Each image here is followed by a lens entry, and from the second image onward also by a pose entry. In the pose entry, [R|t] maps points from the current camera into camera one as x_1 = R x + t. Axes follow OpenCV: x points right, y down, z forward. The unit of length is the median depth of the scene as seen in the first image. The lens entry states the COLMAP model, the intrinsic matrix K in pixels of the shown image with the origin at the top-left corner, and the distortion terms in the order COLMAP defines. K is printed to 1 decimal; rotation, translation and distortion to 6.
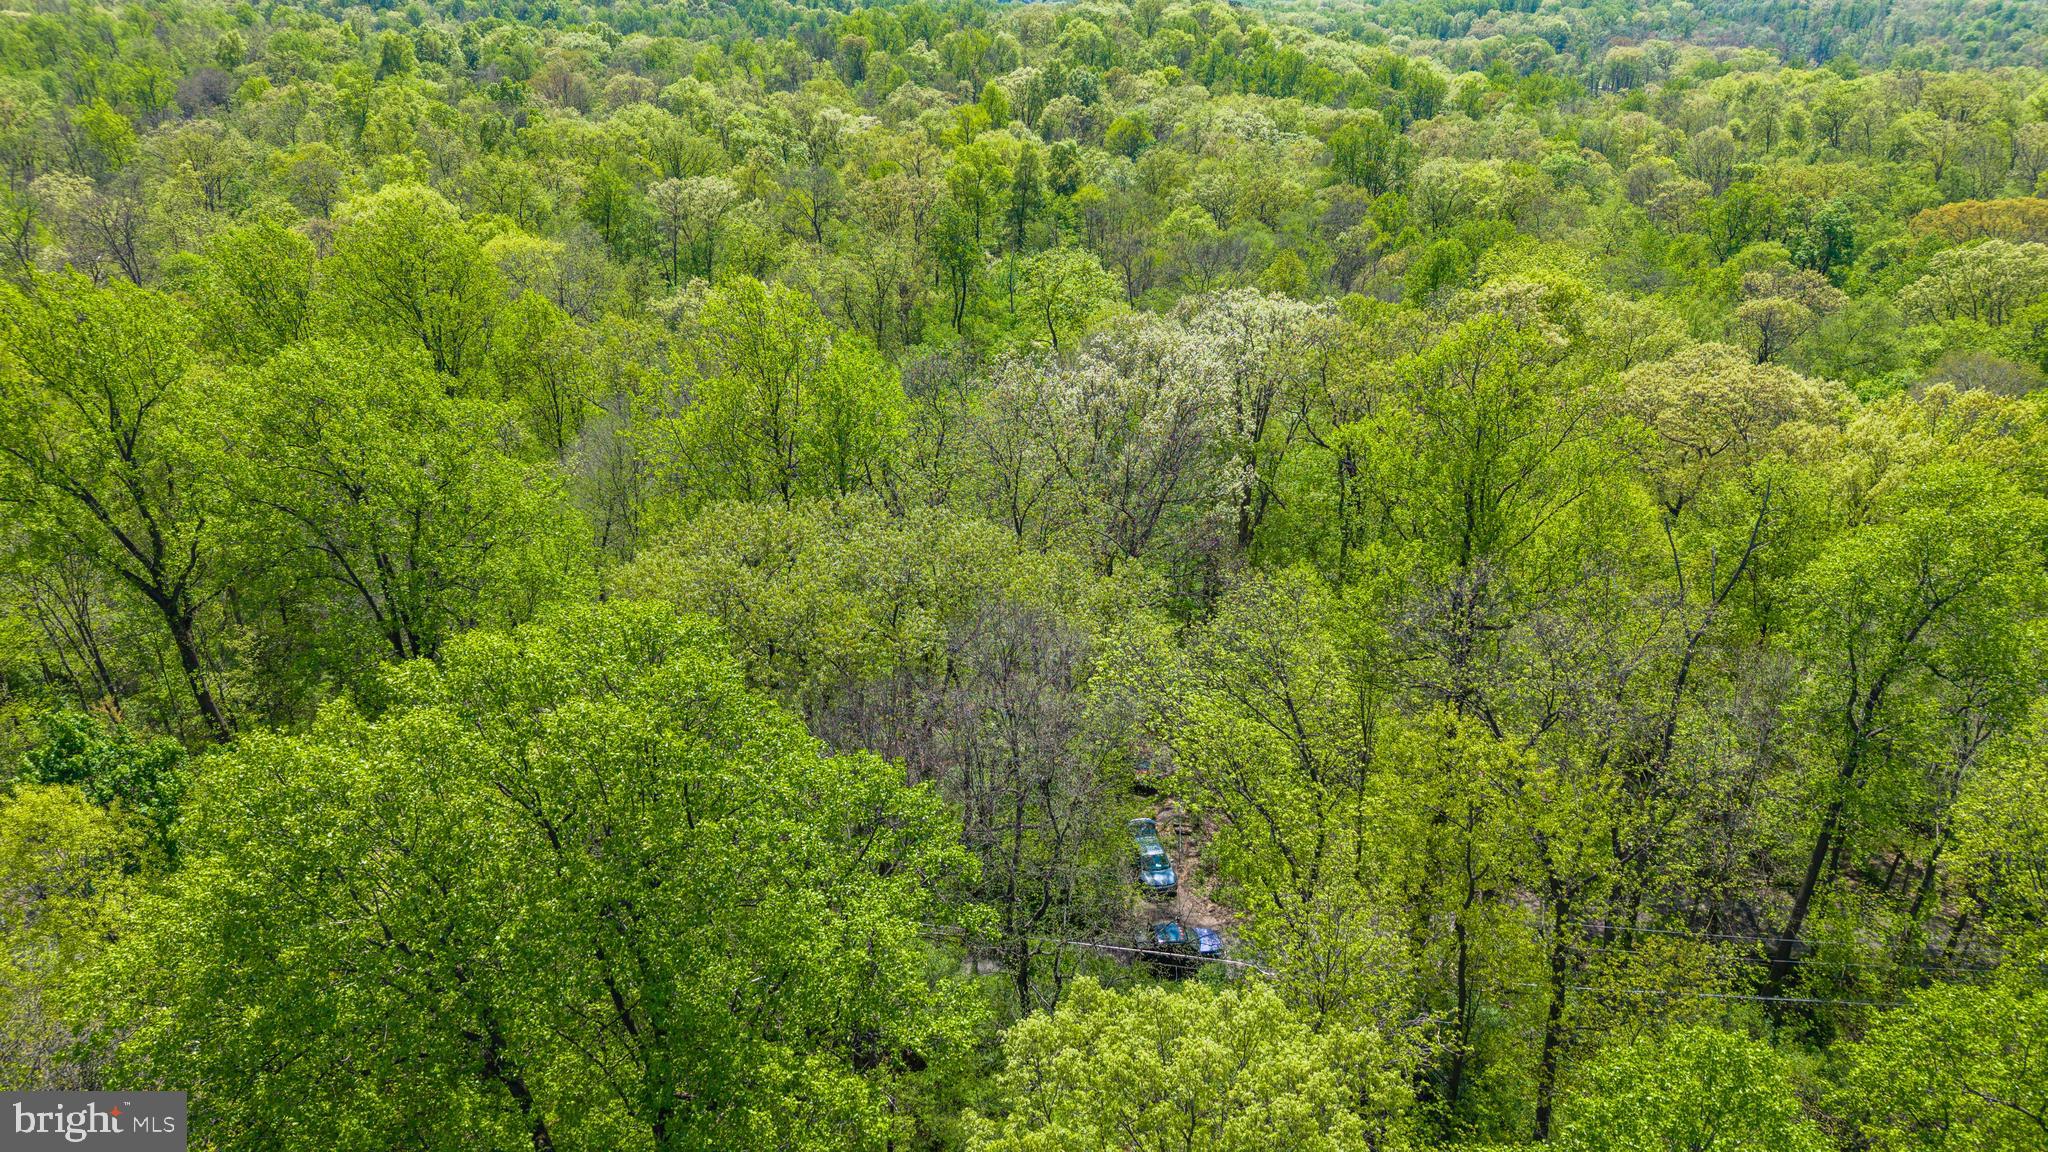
lens RADIAL K [[1369.3, 0, 1021.5], [0, 1369.3, 578.8], [0, 0, 1]] dist [0.018251, -0.018130]
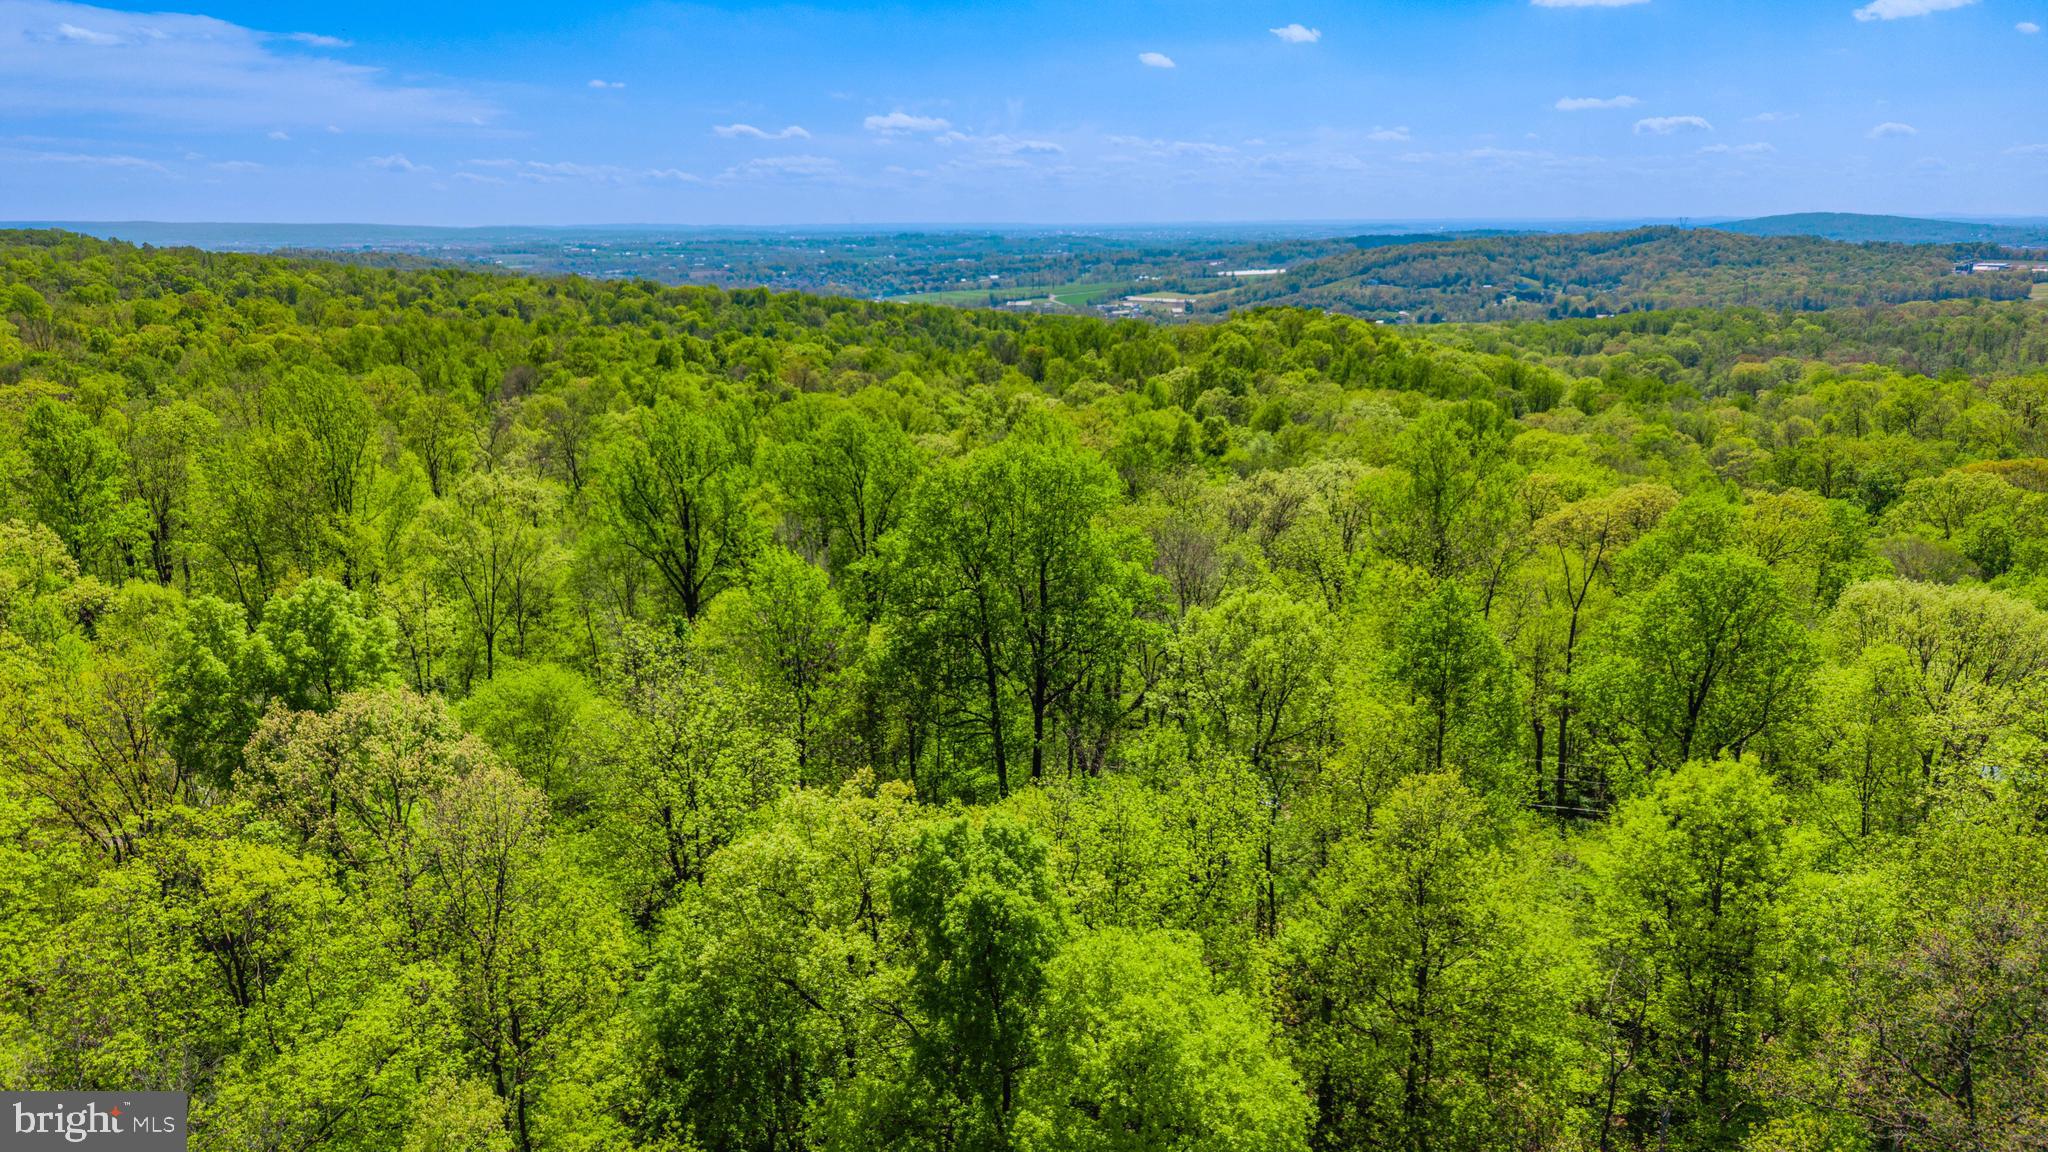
lens RADIAL K [[1369.3, 0, 1021.5], [0, 1369.3, 578.8], [0, 0, 1]] dist [0.018251, -0.018130]
pose [[0.993735, 0.021406, -0.109695, -0.003190], [-0.044664, 0.975767, -0.214204, 0.093524], [0.102451, 0.217762, 0.970610, -0.171503]]
